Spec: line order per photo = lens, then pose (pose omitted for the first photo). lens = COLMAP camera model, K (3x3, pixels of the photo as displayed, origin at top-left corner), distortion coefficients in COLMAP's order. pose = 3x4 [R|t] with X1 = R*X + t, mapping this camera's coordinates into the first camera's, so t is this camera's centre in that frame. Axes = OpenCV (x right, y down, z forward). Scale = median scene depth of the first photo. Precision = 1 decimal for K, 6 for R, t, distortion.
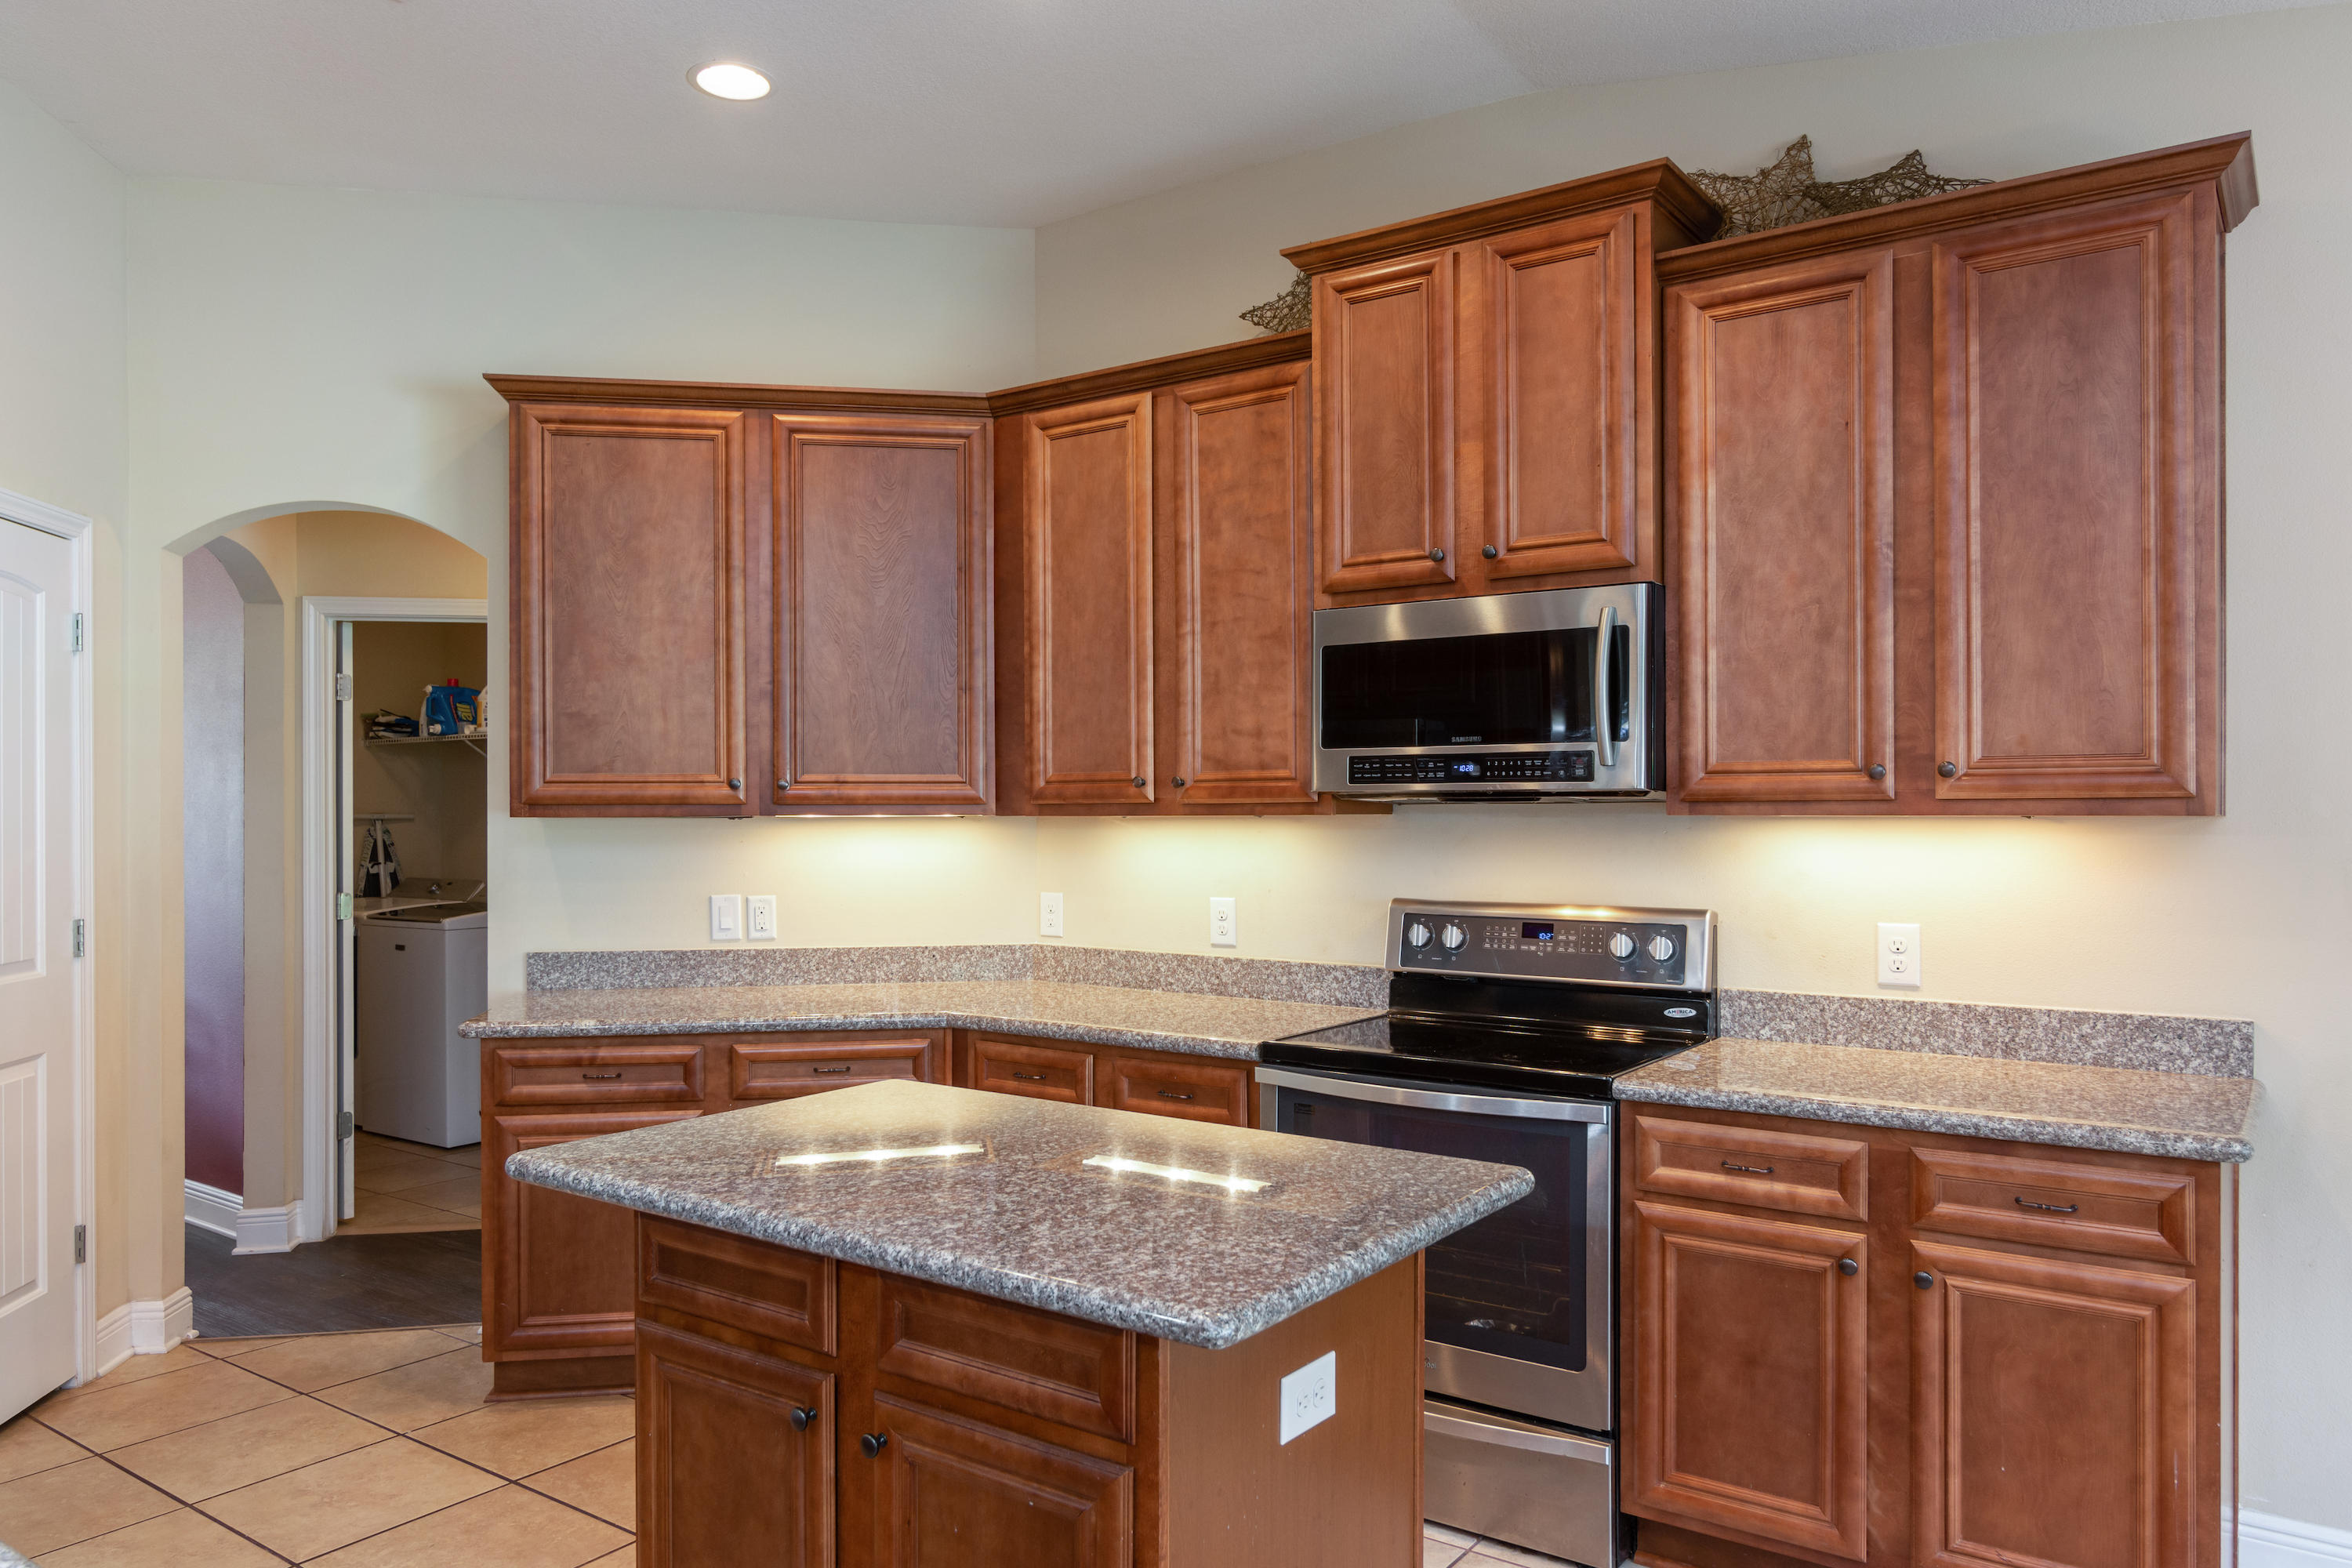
lens RADIAL K [[1575.2, 0, 1179.9], [0, 1575.2, 810.5], [0, 0, 1]] dist [-0.002514, -0.000666]
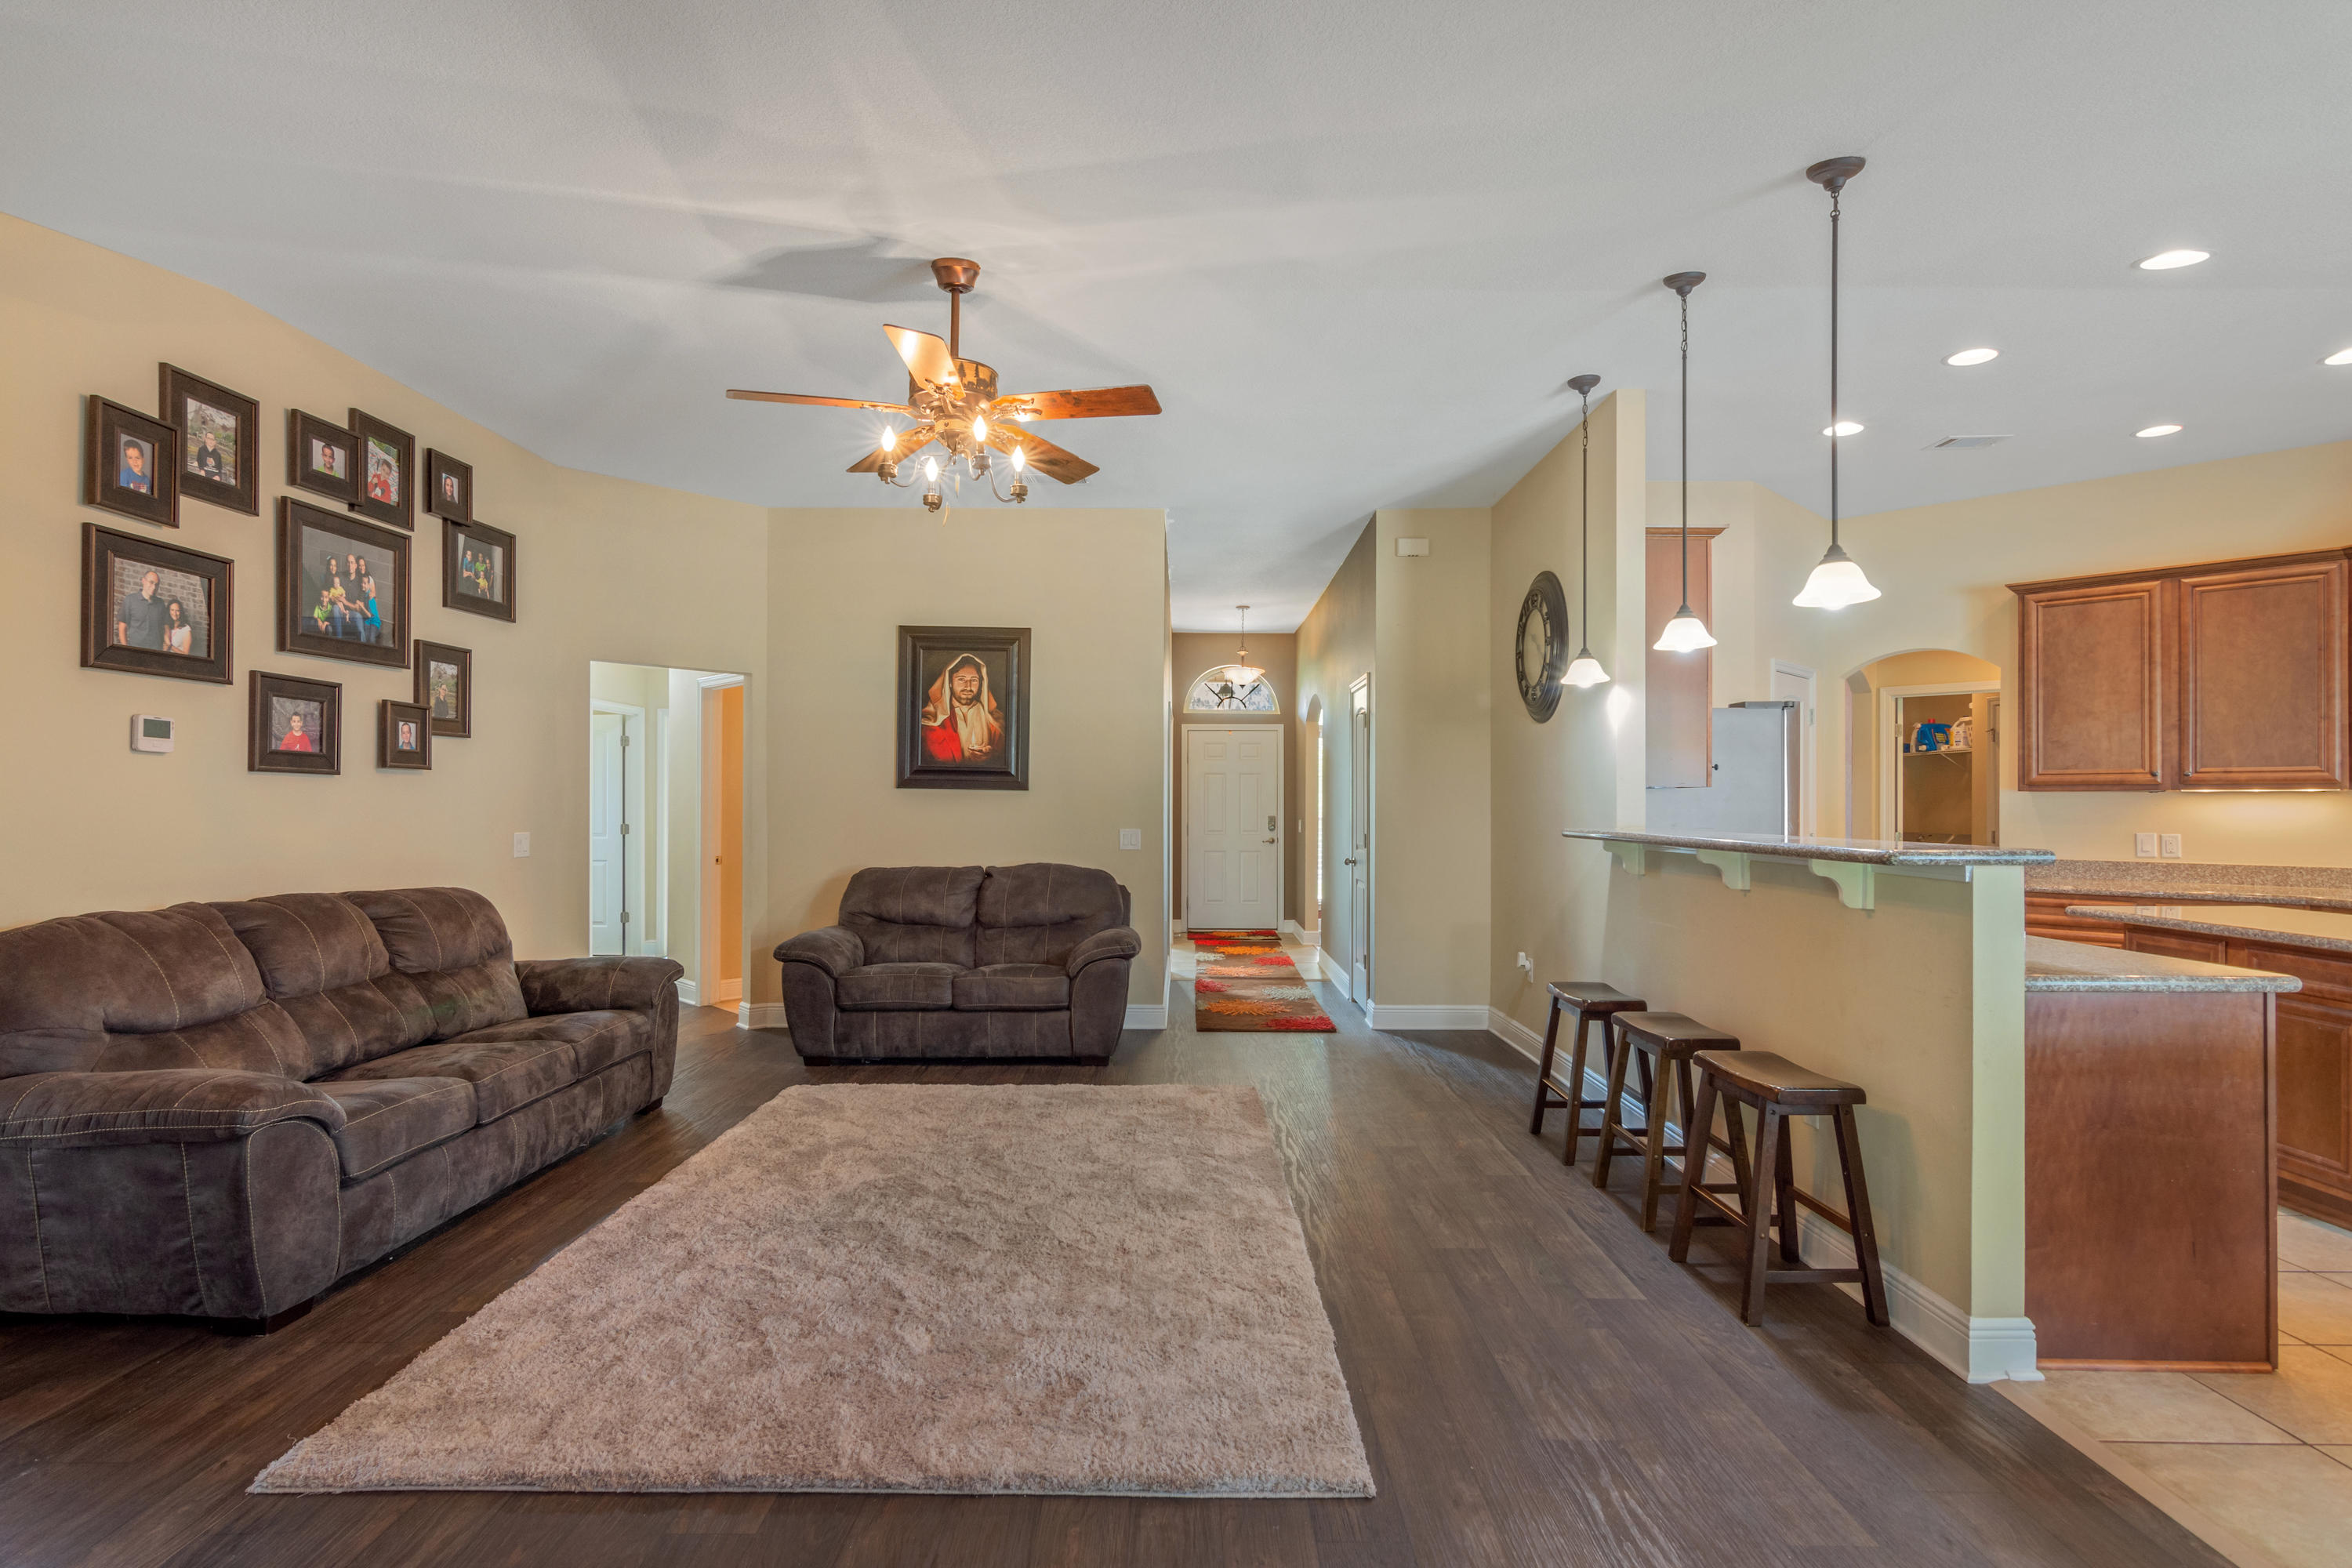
lens RADIAL K [[1131.2, 0, 1175.4], [0, 1131.2, 799.5], [0, 0, 1]] dist [0.000940, 0.001622]
pose [[0.572826, 0.001238, -0.819676, 0.172505], [-0.004461, 0.999989, -0.001607, 0.022738], [0.819665, 0.004577, 0.572825, -0.798624]]
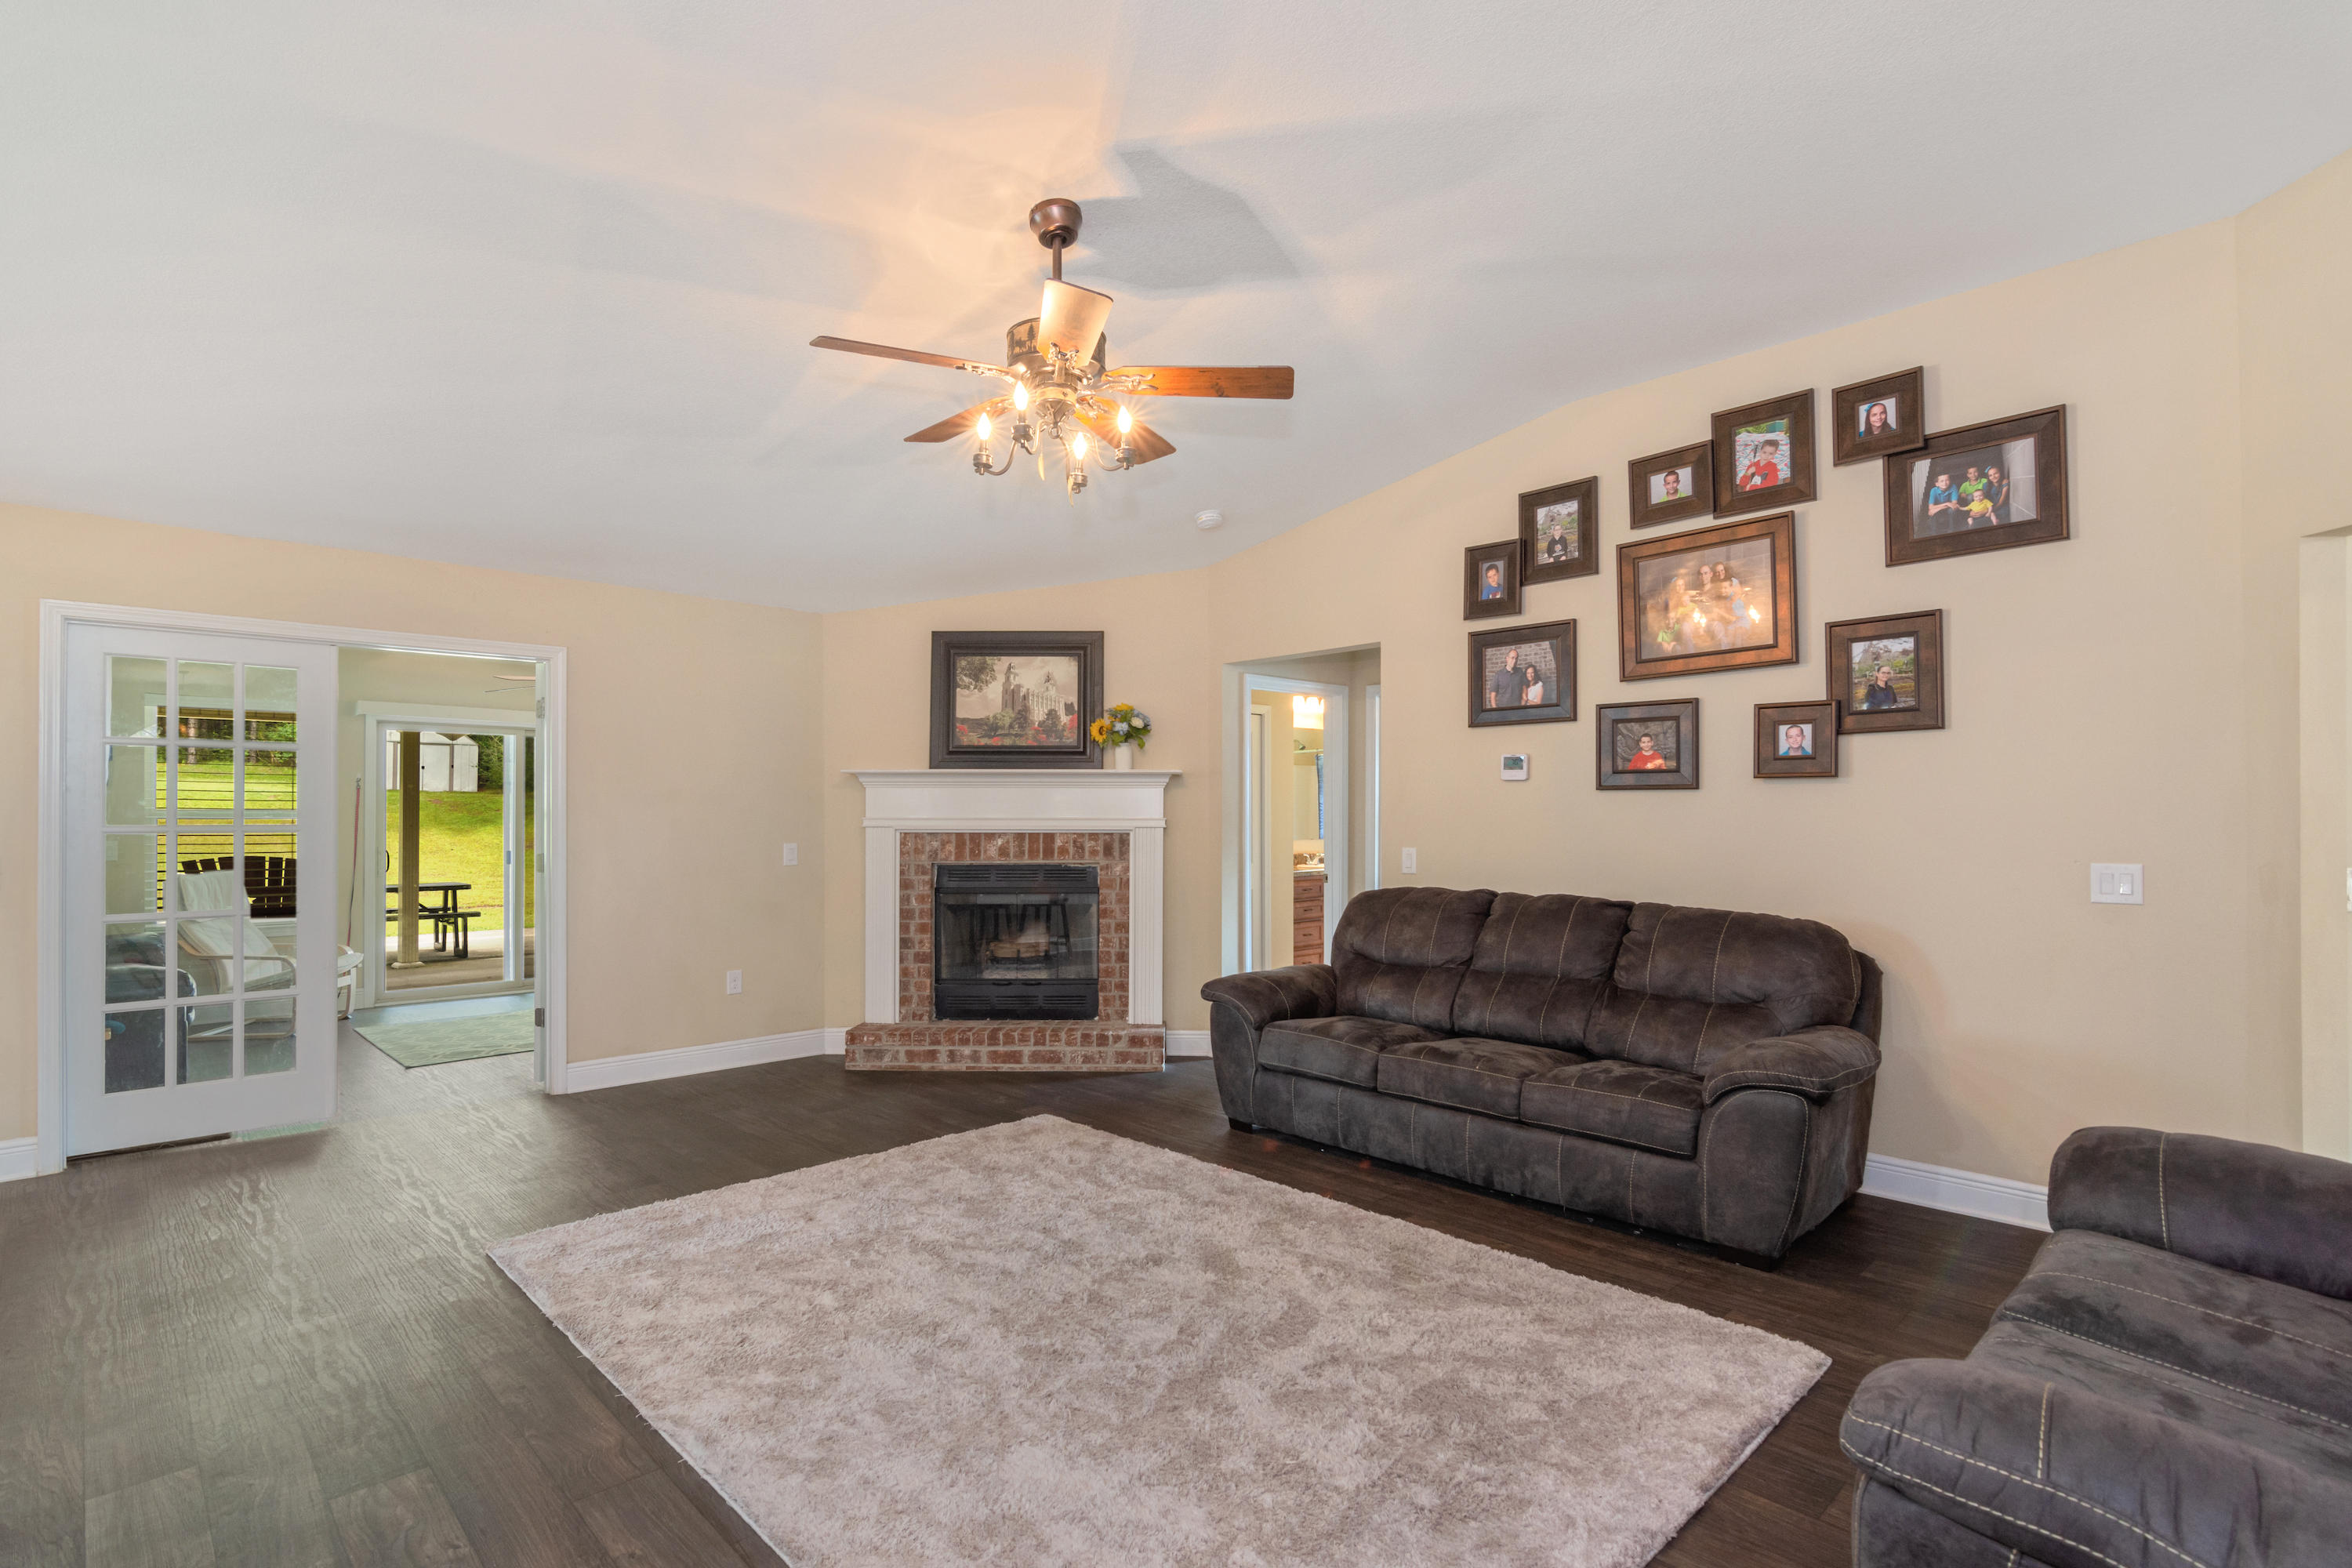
lens RADIAL K [[1133.5, 0, 1182.4], [0, 1133.5, 813.1], [0, 0, 1]] dist [-0.003722, -0.000553]
pose [[-0.983875, 0.005973, 0.178755, -0.896628], [0.005944, 0.999982, -0.000696, 0.022083], [-0.178756, 0.000378, -0.983893, 0.343751]]
